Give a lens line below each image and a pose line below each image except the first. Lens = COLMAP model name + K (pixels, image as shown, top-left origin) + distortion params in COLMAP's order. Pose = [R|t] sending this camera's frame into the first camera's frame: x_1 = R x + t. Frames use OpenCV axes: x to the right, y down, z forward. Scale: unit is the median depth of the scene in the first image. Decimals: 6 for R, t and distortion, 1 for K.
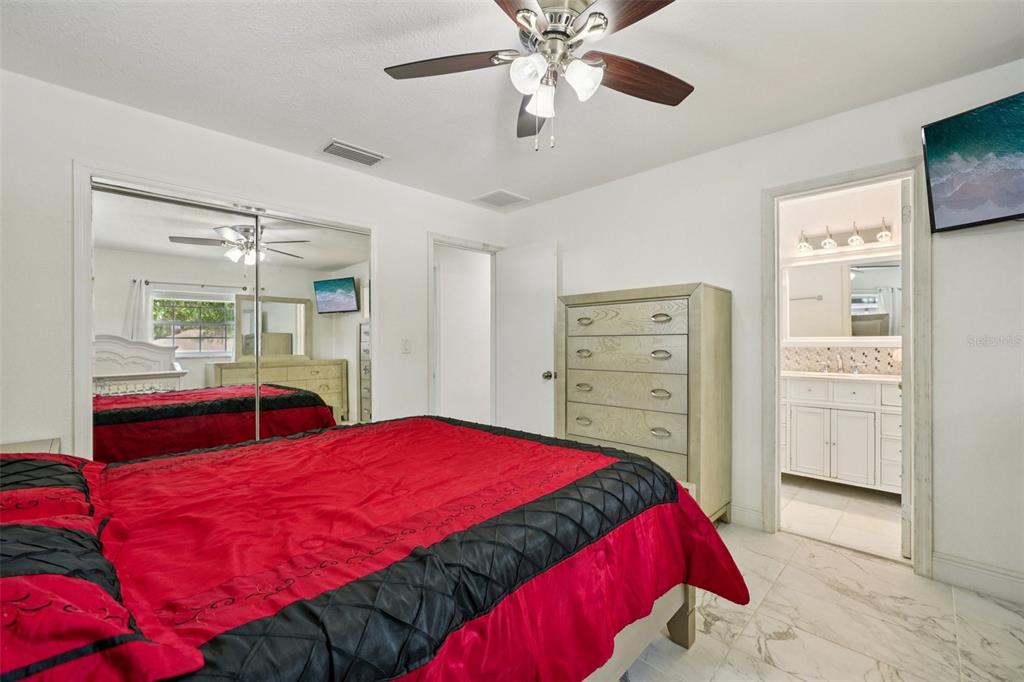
lens RADIAL K [[440.0, 0, 510.0], [0, 440.0, 340.0], [0, 0, 1]] dist [0.001856, 0.000076]
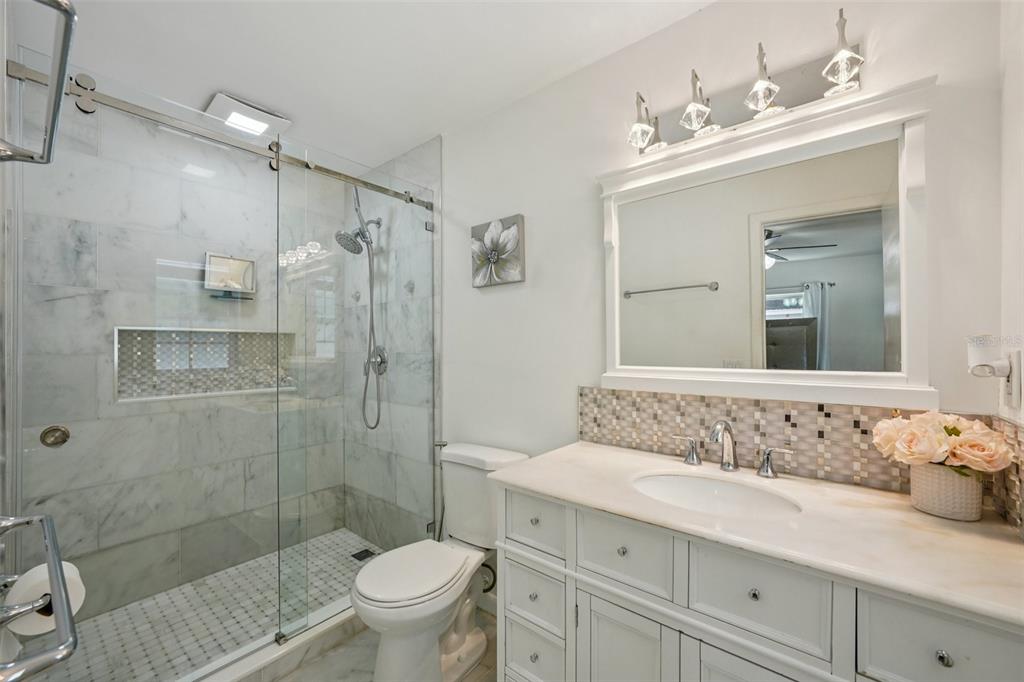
lens RADIAL K [[411.5, 0, 513.5], [0, 411.5, 342.8], [0, 0, 1]] dist [-0.001457, -0.000048]
pose [[0.995715, -0.001023, 0.092466, 0.352056], [0.001372, 0.999992, -0.003703, -0.019022], [-0.092462, 0.003814, 0.995709, 0.440121]]
